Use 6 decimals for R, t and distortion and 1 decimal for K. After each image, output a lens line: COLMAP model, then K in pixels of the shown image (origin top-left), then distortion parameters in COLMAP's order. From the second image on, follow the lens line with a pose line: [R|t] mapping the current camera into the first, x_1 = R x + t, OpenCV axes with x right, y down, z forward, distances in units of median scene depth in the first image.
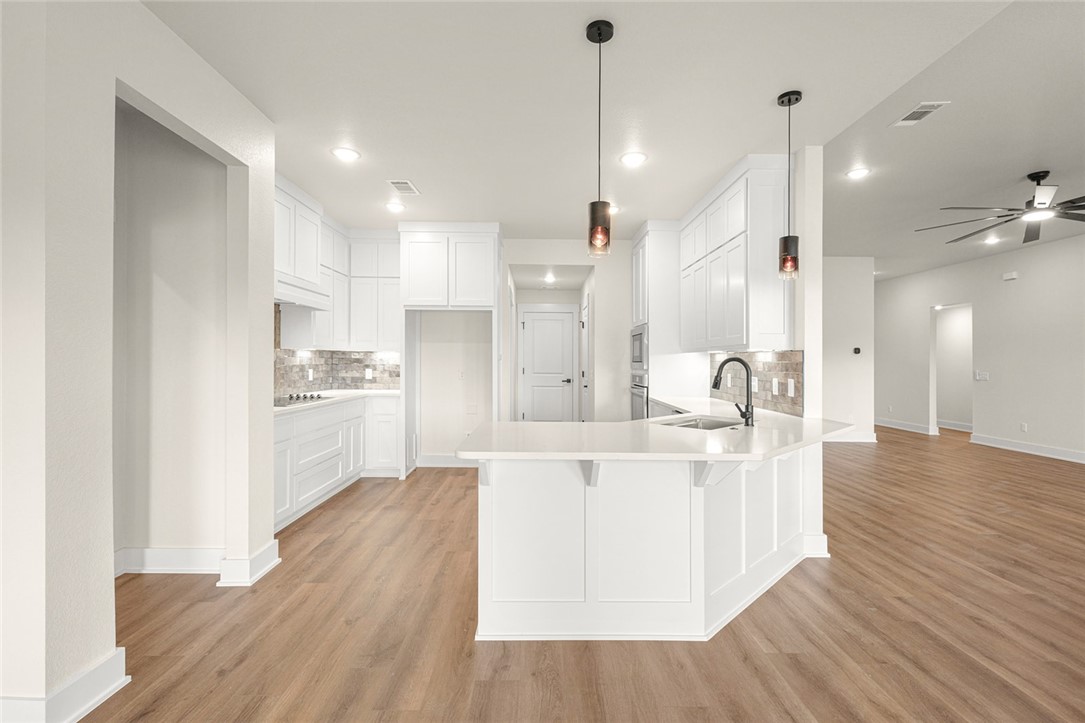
lens RADIAL K [[496.8, 0, 542.5], [0, 496.8, 361.5], [0, 0, 1]] dist [0.001247, 0.000442]
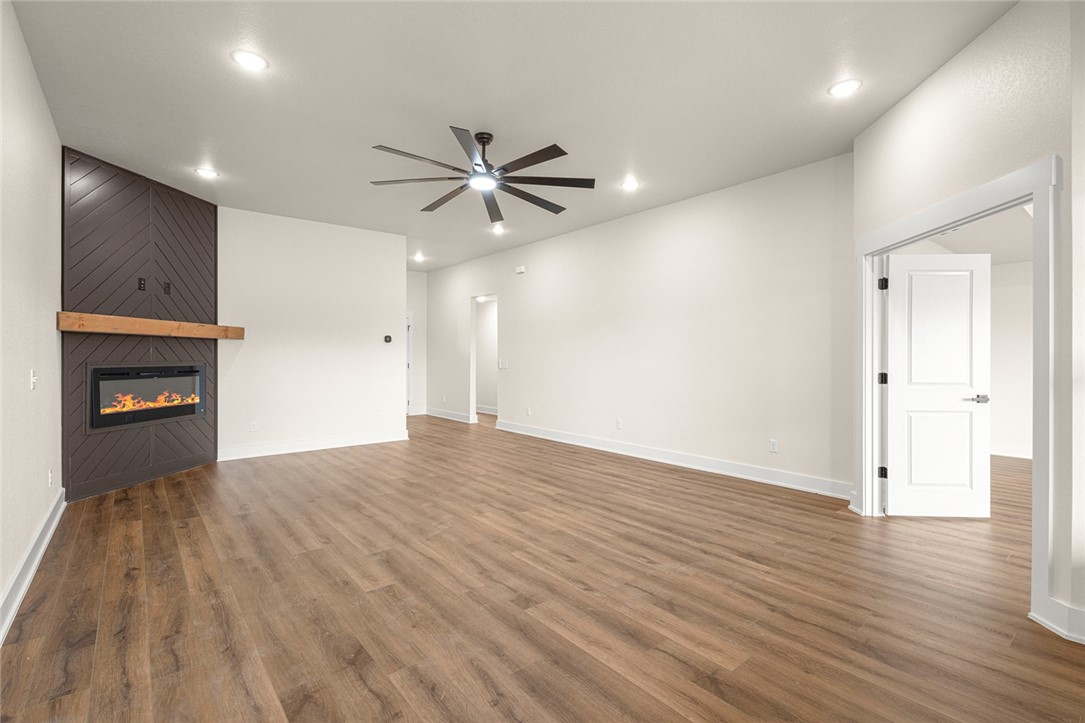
lens RADIAL K [[496.7, 0, 543.5], [0, 496.7, 357.4], [0, 0, 1]] dist [-0.001226, -0.001230]
pose [[0.775194, -0.014219, 0.631563, 0.427647], [0.010305, 0.999898, 0.009863, 0.008183], [-0.631639, -0.001137, 0.775262, 0.202588]]
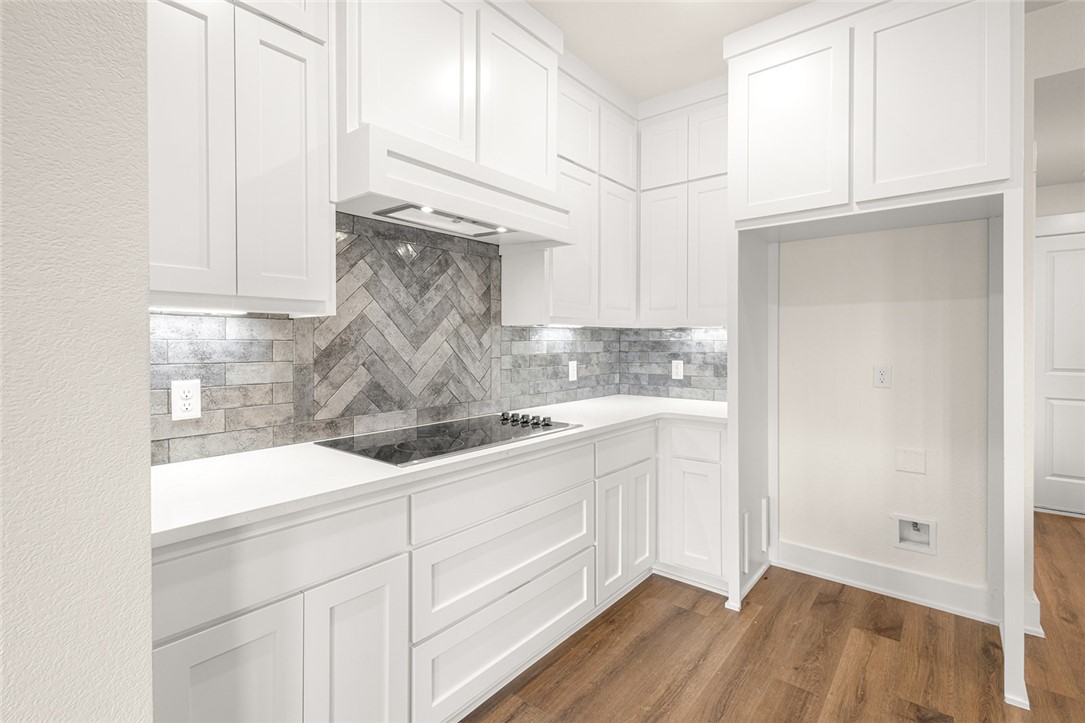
lens RADIAL K [[500.0, 0, 547.0], [0, 500.0, 346.3], [0, 0, 1]] dist [0.000327, -0.000099]
pose [[0.767706, -0.003831, -0.640791, -0.115676], [0.005612, 0.999984, 0.000745, -0.002024], [0.640778, -0.004168, 0.767715, 0.520012]]
